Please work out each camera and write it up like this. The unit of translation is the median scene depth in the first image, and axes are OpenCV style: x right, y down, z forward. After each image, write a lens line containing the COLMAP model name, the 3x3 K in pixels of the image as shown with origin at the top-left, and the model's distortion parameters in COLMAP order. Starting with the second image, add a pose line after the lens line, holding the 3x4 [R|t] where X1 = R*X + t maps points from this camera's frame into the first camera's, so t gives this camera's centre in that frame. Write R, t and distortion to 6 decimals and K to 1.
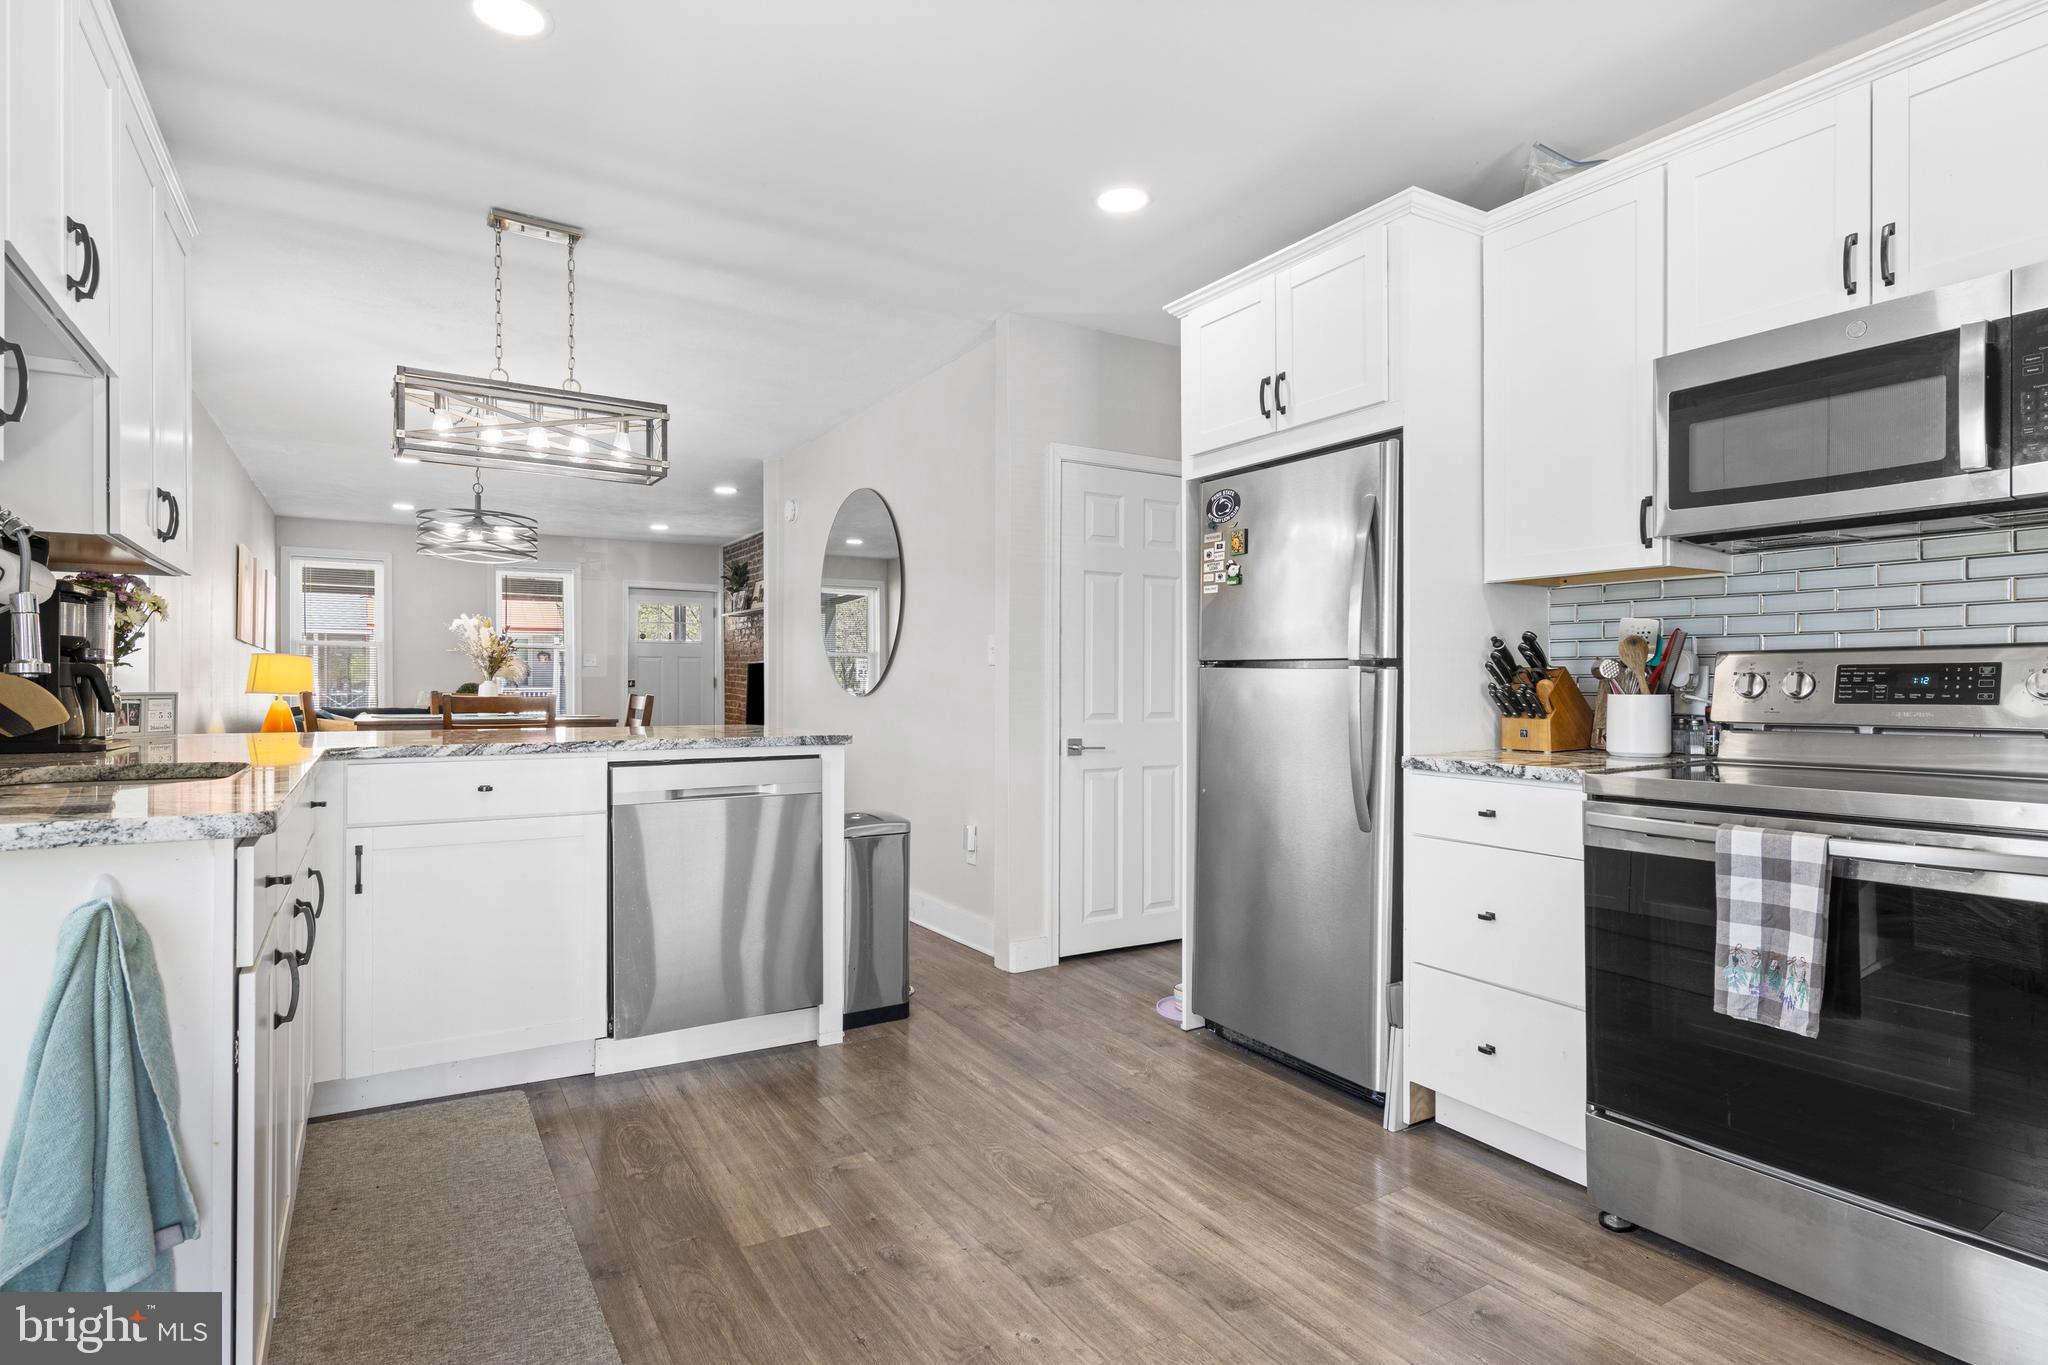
lens RADIAL K [[1051.0, 0, 1024.3], [0, 1051.0, 679.9], [0, 0, 1]] dist [0.009432, -0.000072]
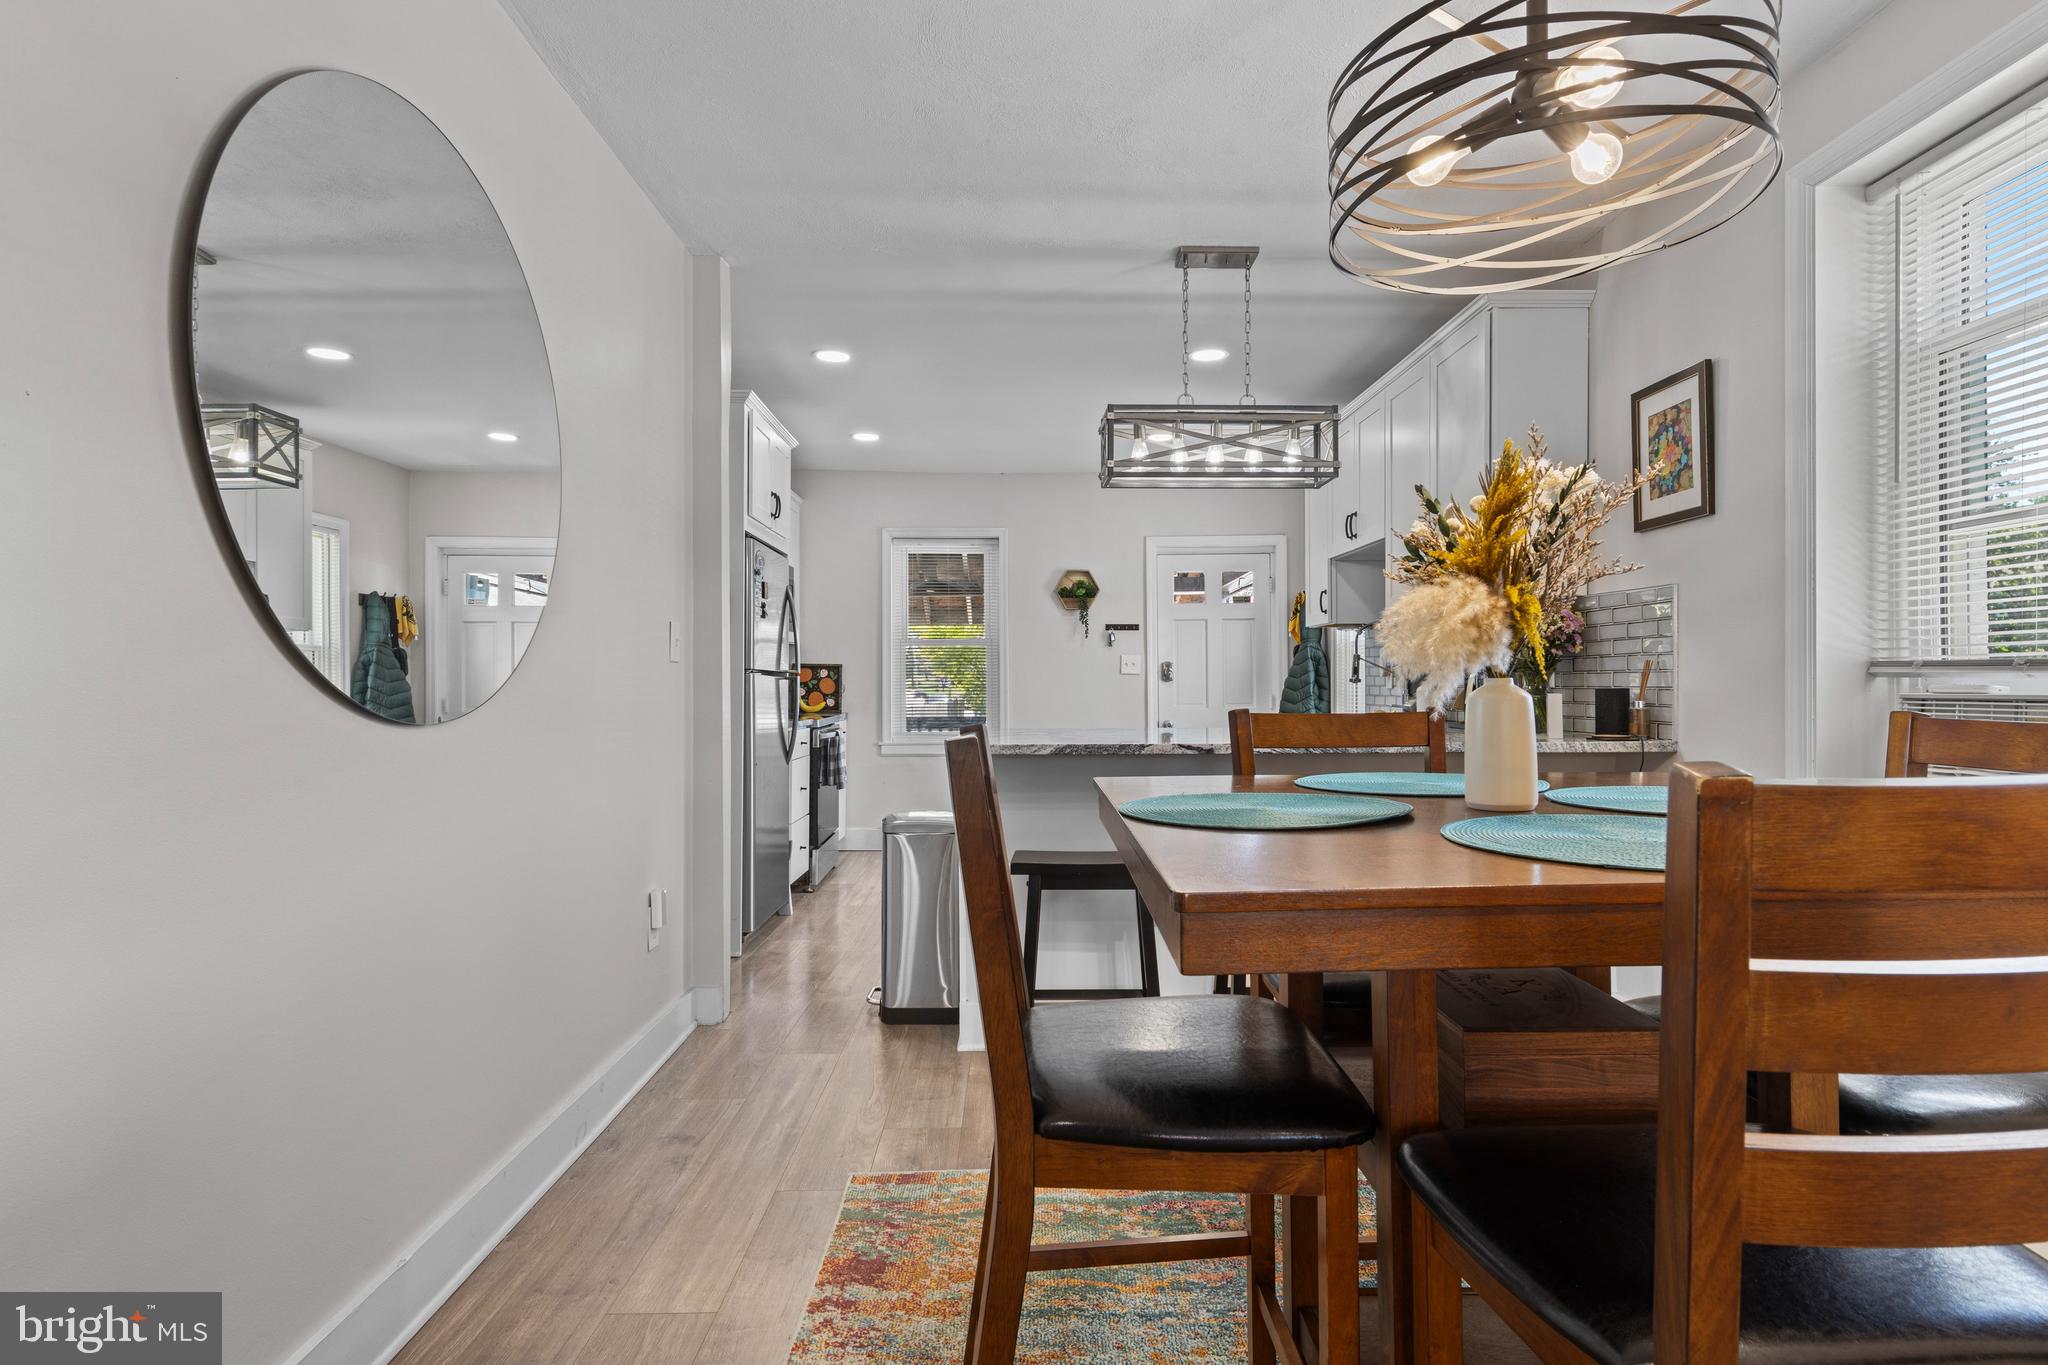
lens RADIAL K [[1051.0, 0, 1024.3], [0, 1051.0, 679.9], [0, 0, 1]] dist [0.009432, -0.000072]
pose [[-0.857935, 0.001987, 0.513755, -0.898406], [-0.002127, 0.999970, -0.007420, 0.006266], [-0.513754, -0.007459, -0.857905, 2.145757]]
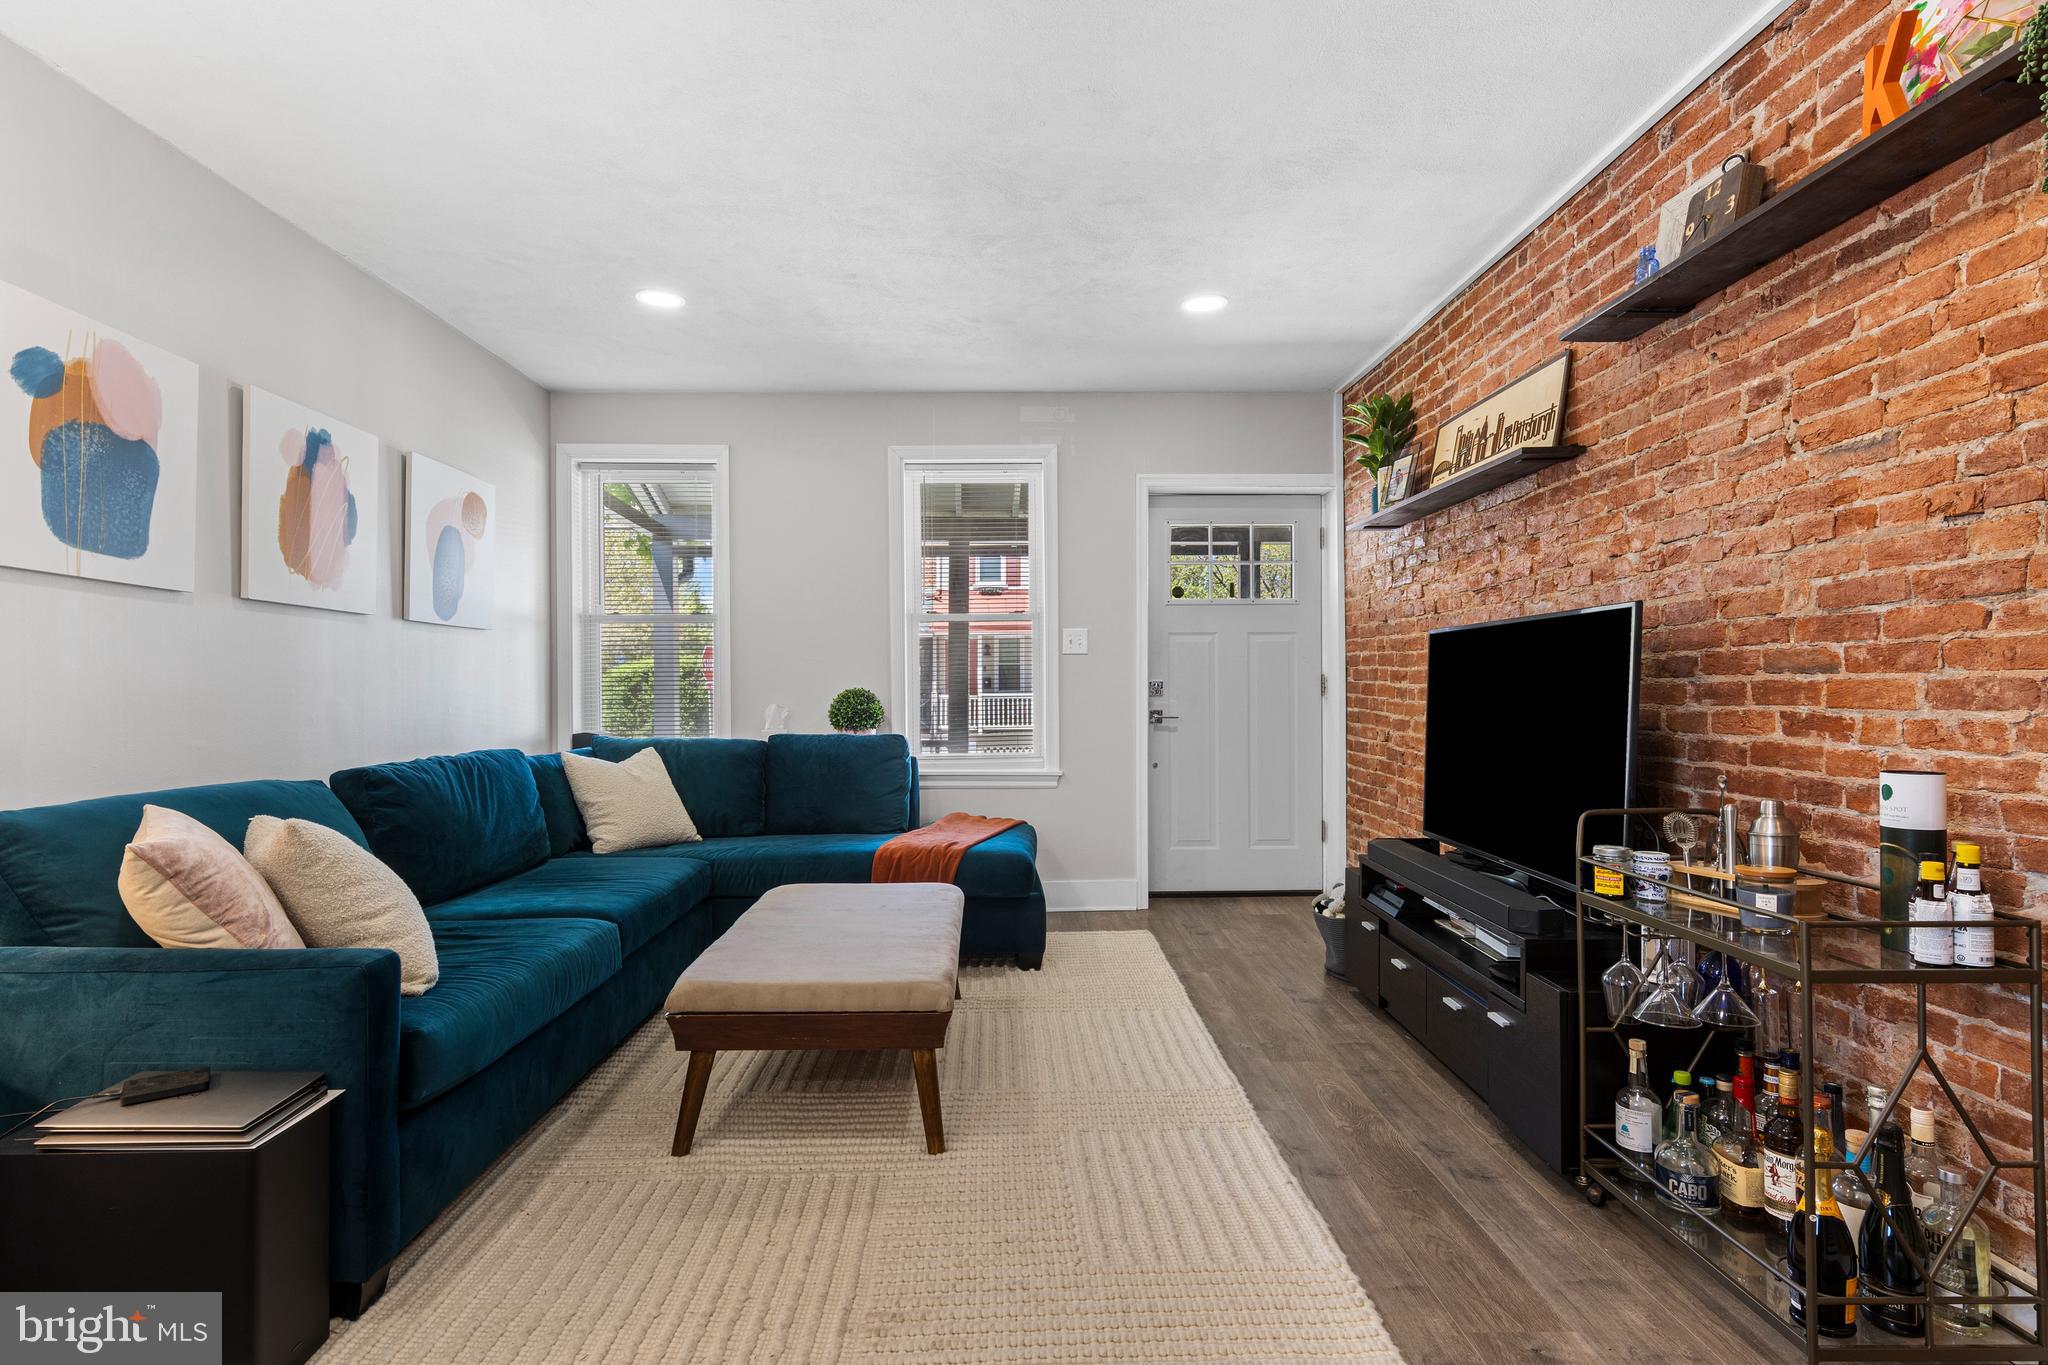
lens RADIAL K [[1051.0, 0, 1024.3], [0, 1051.0, 679.9], [0, 0, 1]] dist [0.009432, -0.000072]
pose [[0.864393, -0.009062, -0.502735, -0.643685], [0.007368, 0.999959, -0.005356, 0.006284], [0.502762, 0.000926, 0.864424, 1.942529]]
